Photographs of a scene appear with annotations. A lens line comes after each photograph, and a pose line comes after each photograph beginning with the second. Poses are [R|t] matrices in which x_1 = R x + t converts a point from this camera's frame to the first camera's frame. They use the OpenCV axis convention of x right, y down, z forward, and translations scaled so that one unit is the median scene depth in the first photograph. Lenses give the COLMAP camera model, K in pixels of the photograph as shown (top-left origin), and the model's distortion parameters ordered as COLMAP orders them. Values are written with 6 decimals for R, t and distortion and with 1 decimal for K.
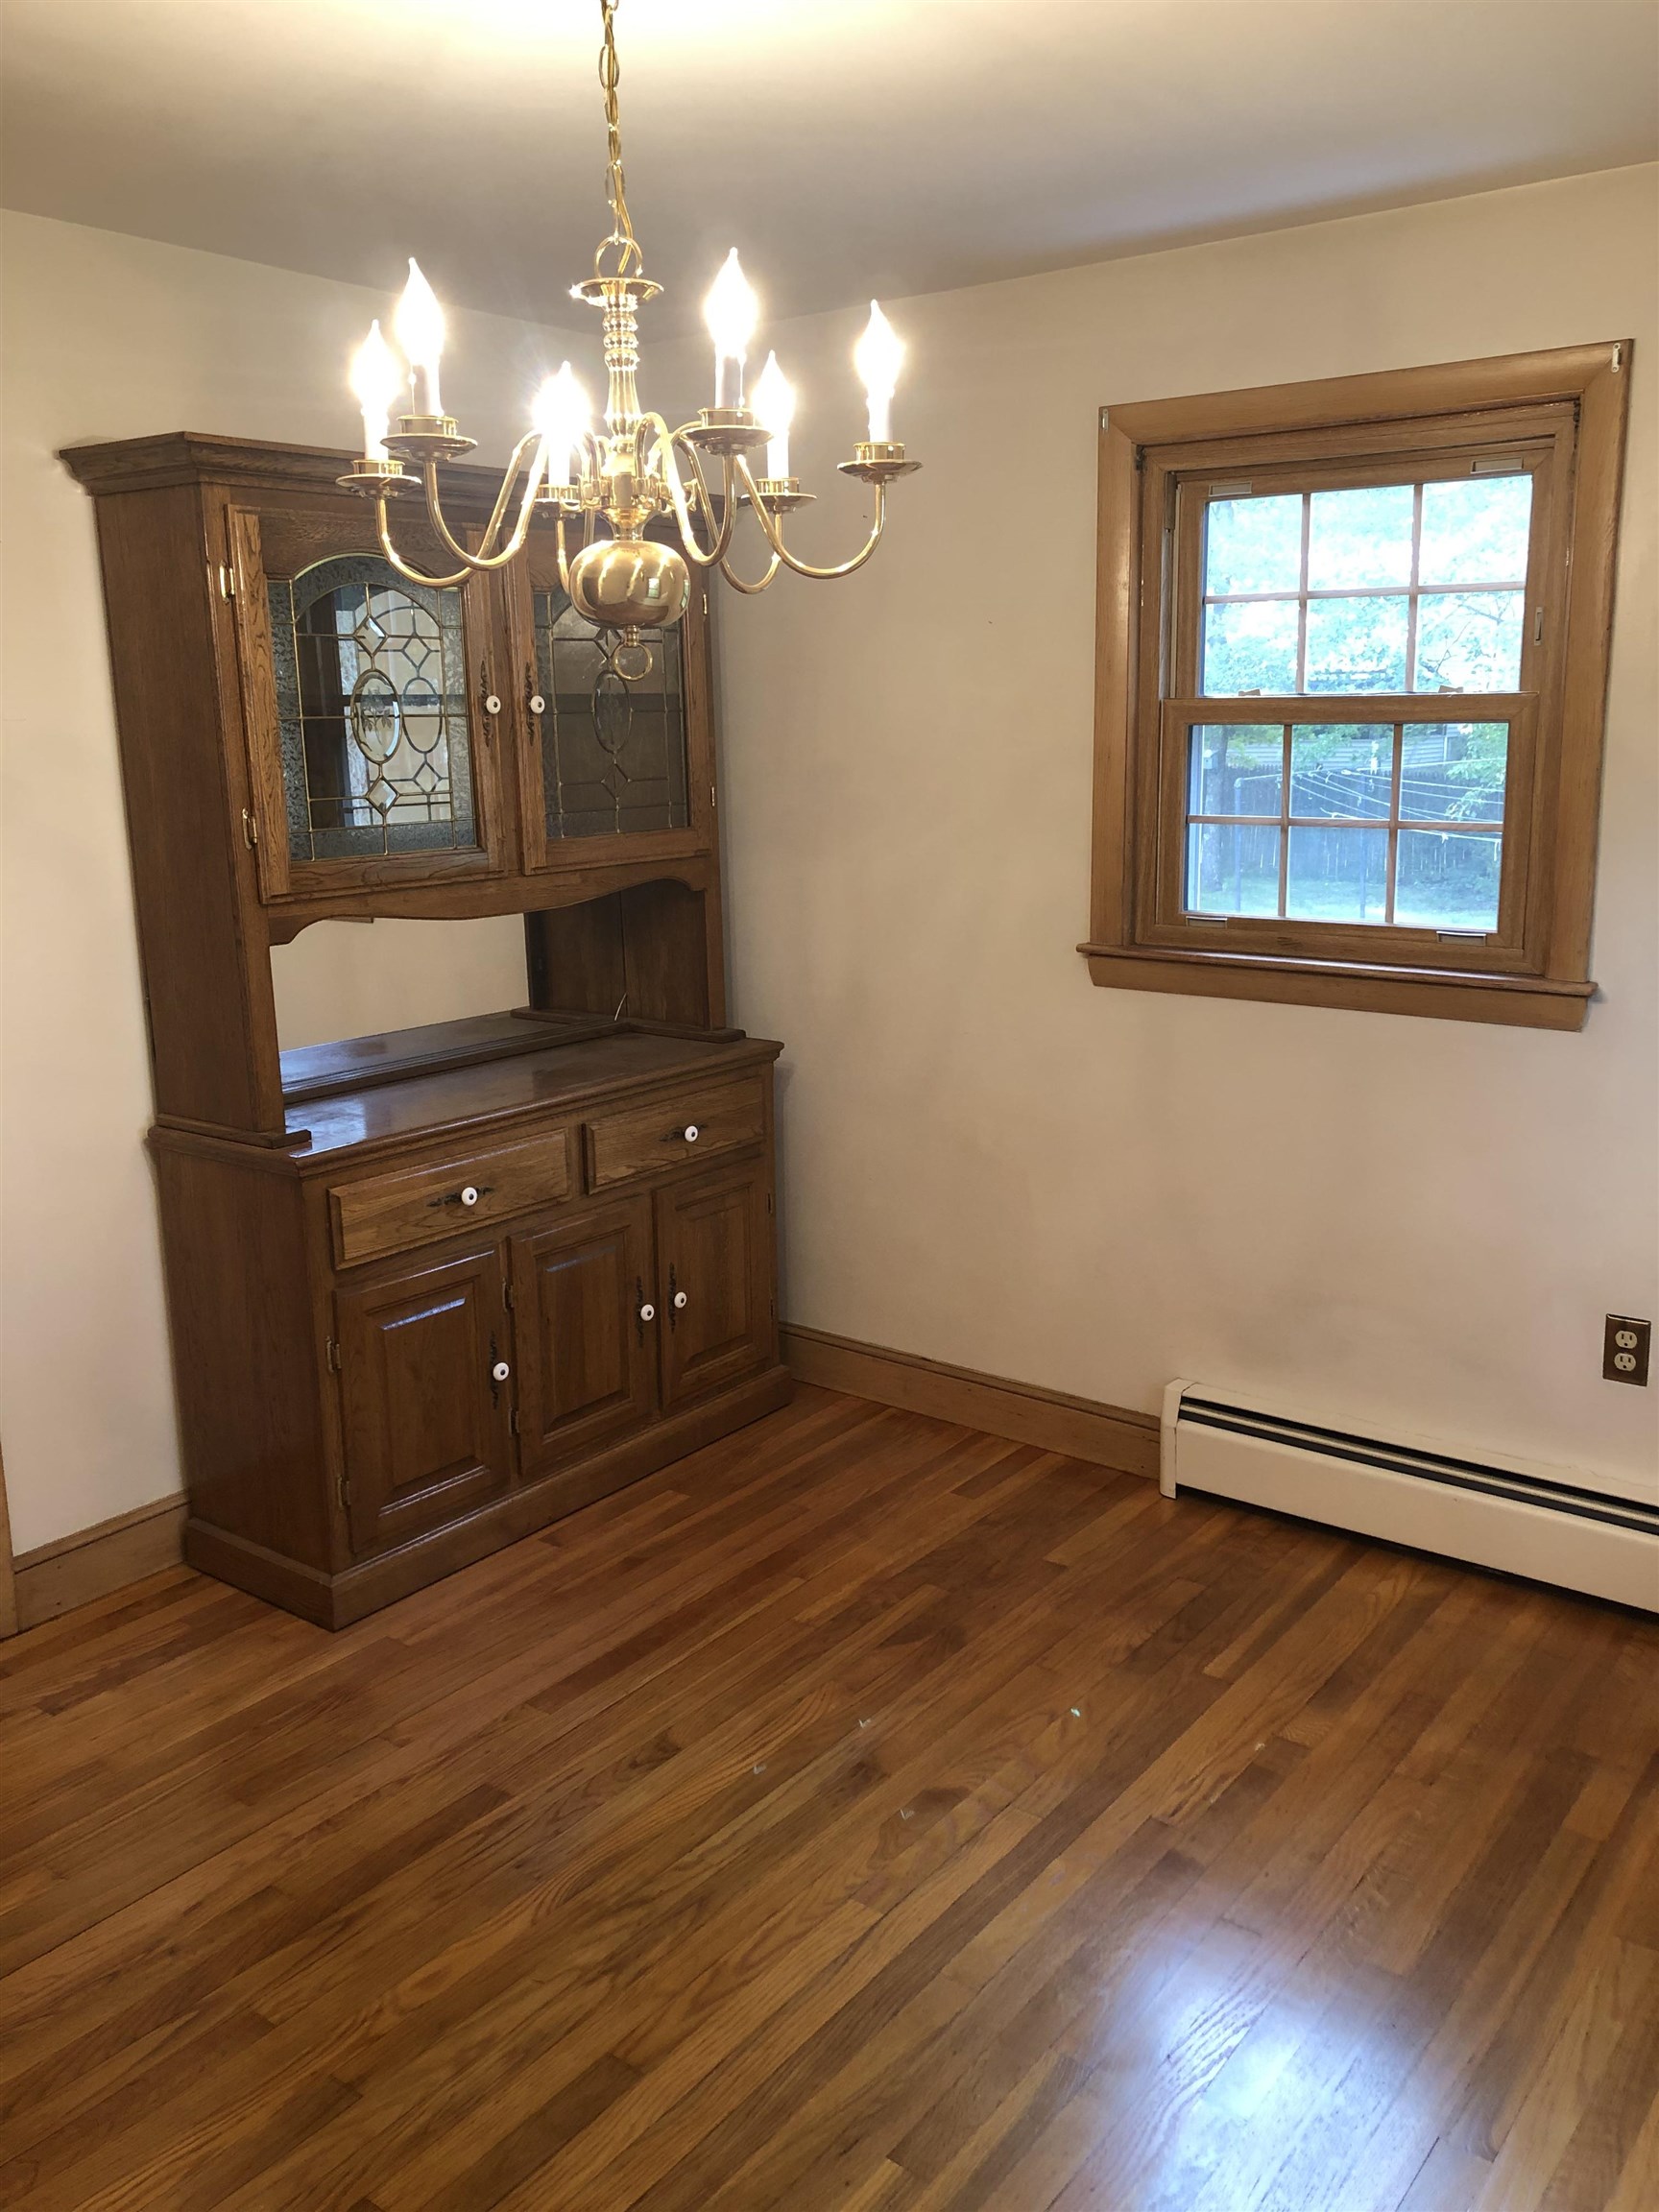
lens RADIAL K [[1794.7, 0, 833.9], [0, 1794.7, 1093.2], [0, 0, 1]] dist [0.000214, -0.001938]
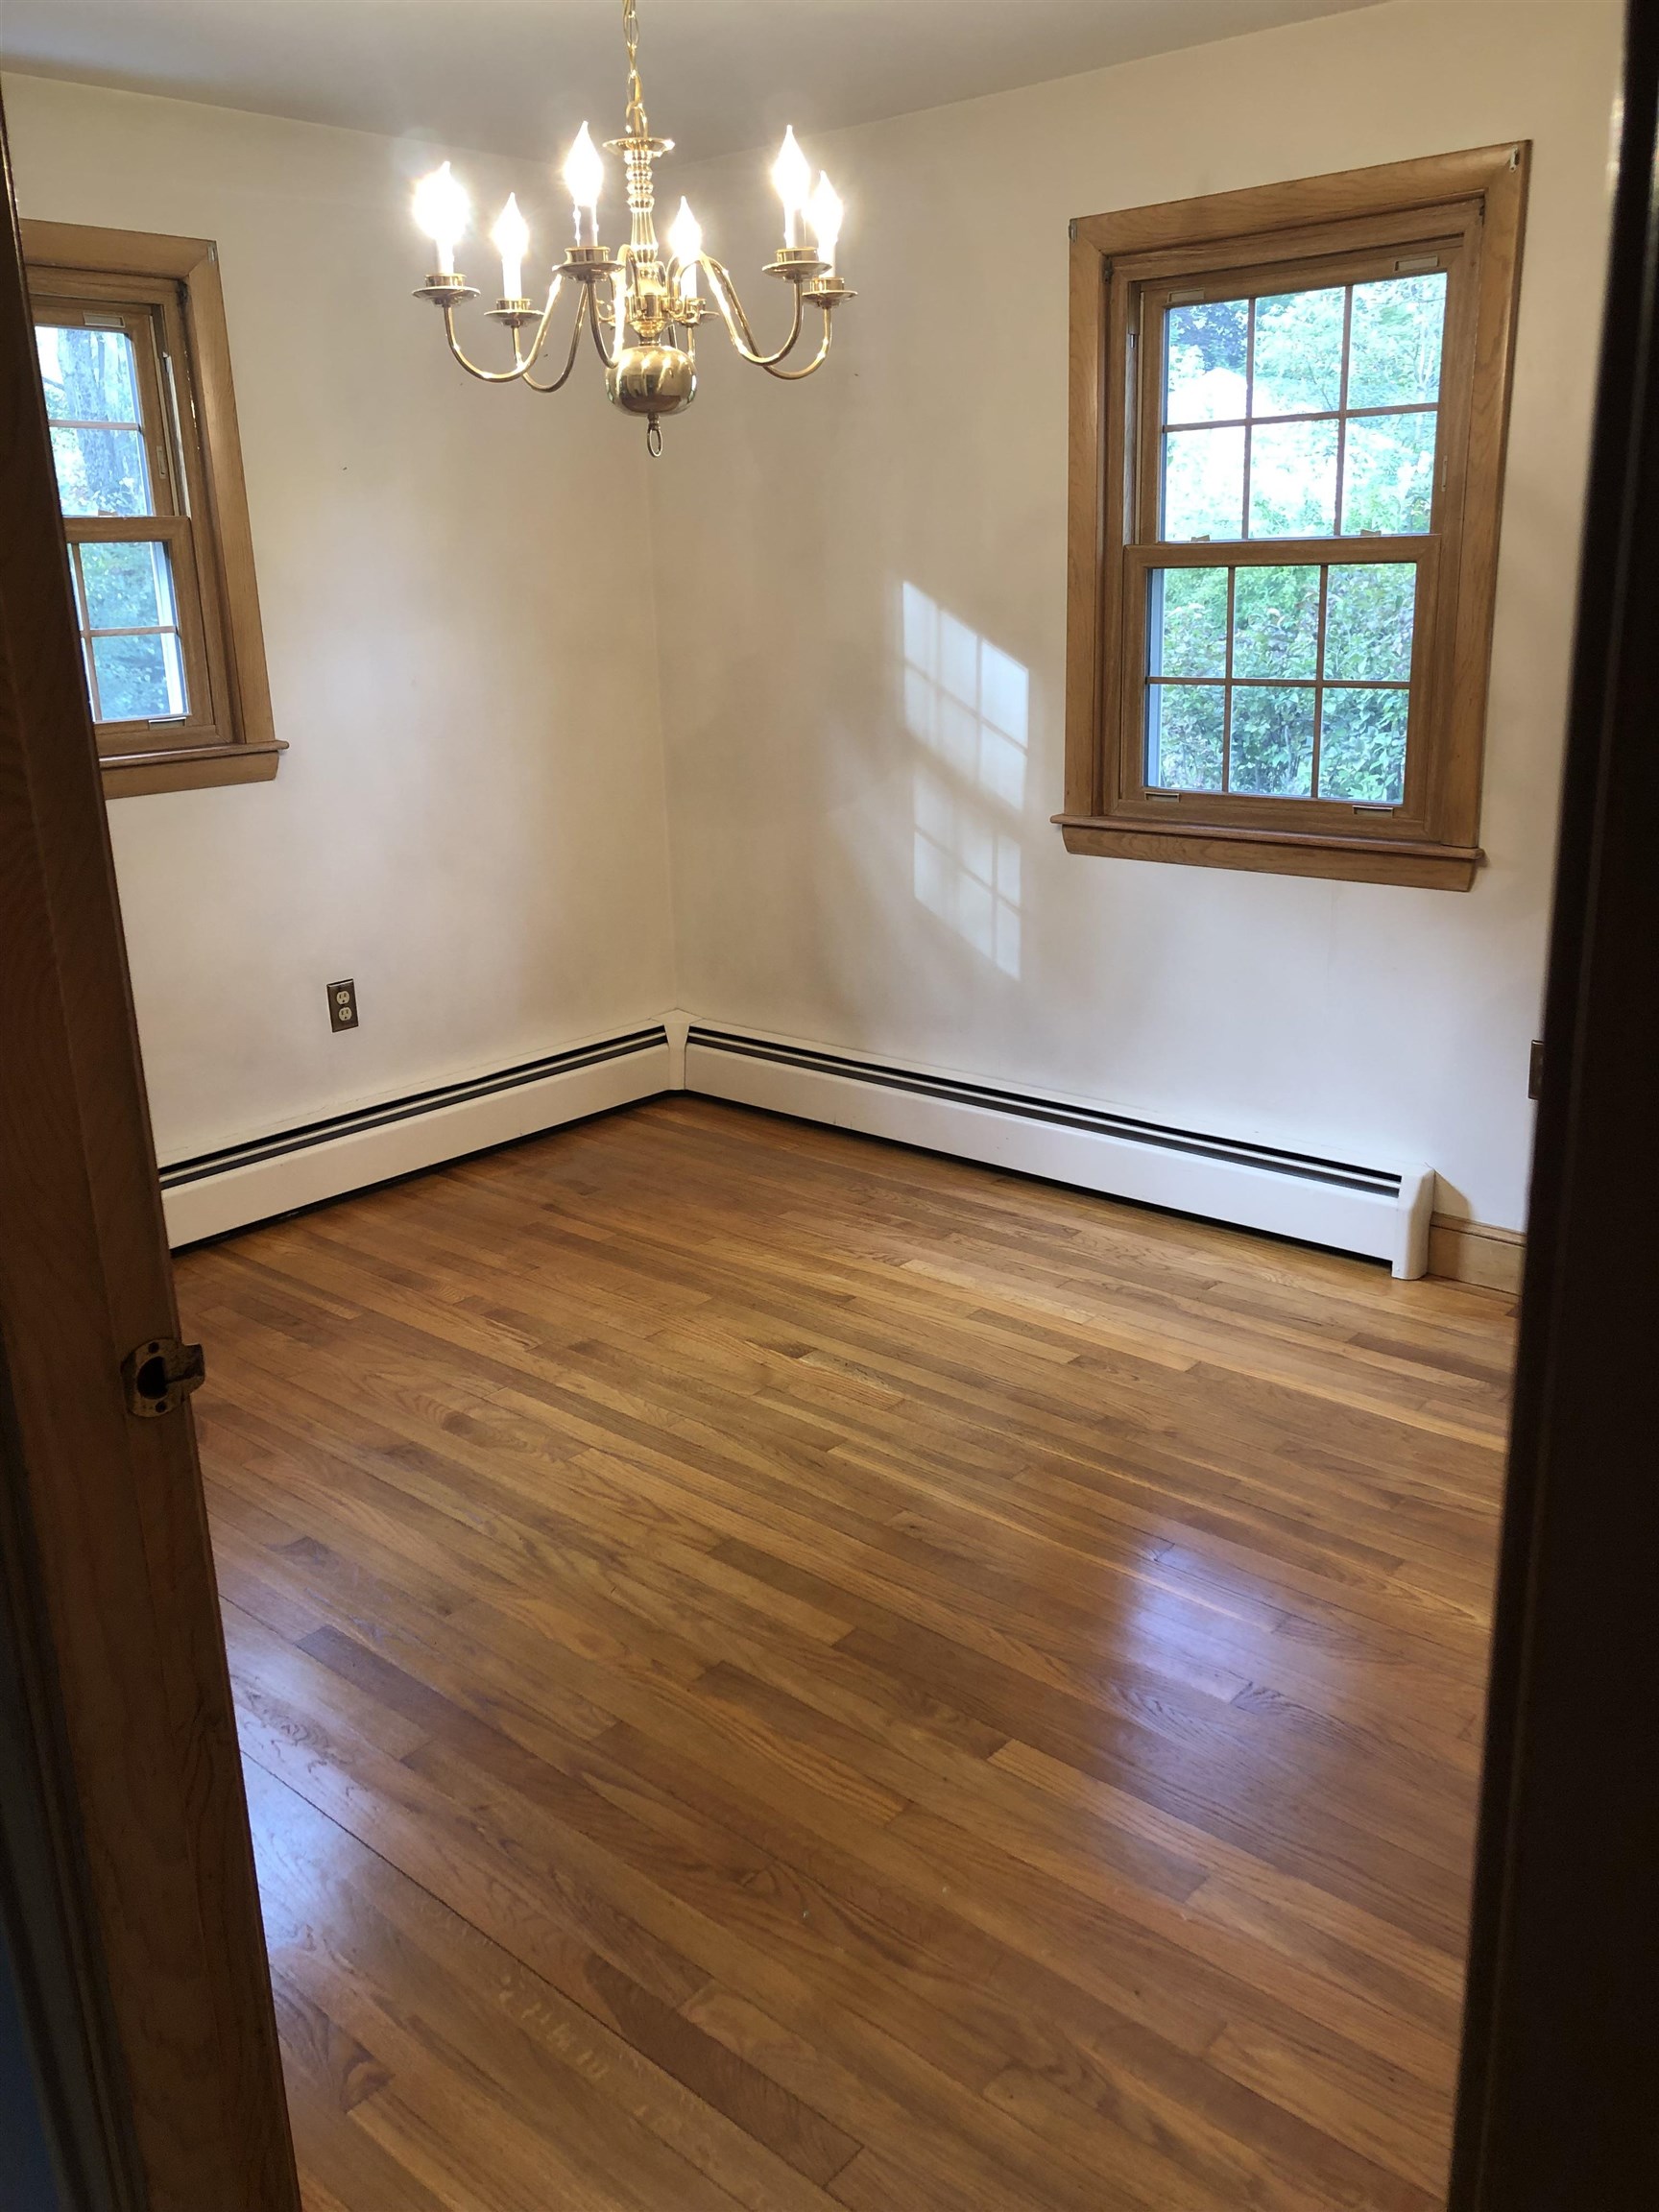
lens RADIAL K [[1794.7, 0, 831.6], [0, 1794.7, 1115.8], [0, 0, 1]] dist [0.000214, -0.001938]
pose [[0.072993, -0.293118, 0.953286, -0.986814], [0.232313, 0.934540, 0.269565, -0.070819], [-0.969898, 0.201785, 0.136310, 0.522118]]
